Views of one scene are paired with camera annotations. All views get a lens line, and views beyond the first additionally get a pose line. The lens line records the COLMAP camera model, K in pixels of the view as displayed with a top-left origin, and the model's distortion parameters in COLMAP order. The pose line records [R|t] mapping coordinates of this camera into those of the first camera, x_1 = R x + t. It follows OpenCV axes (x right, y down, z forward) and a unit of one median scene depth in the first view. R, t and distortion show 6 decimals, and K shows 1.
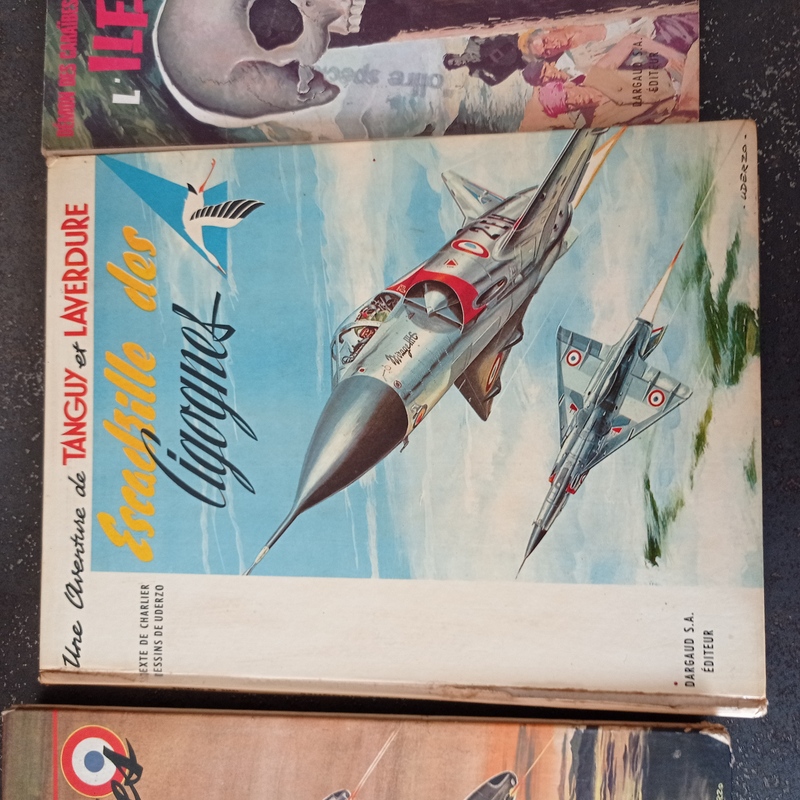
lens RADIAL K [[795.0, 0, 399.9], [0, 795.0, 399.7], [0, 0, 1]] dist [-0.001834, 0.000000]
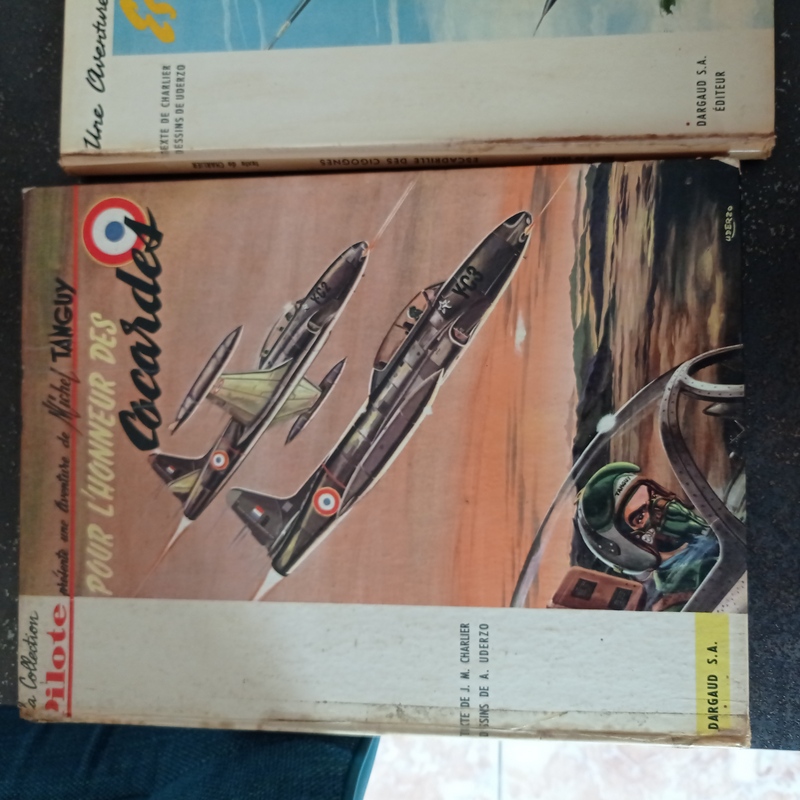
lens RADIAL K [[795.0, 0, 399.8], [0, 795.0, 400.2], [0, 0, 1]] dist [-0.001834, 0.000000]
pose [[0.999686, 0.015048, 0.020053, -0.038988], [-0.015258, 0.999830, 0.010394, 0.672676], [-0.019893, -0.010696, 0.999745, -0.024377]]
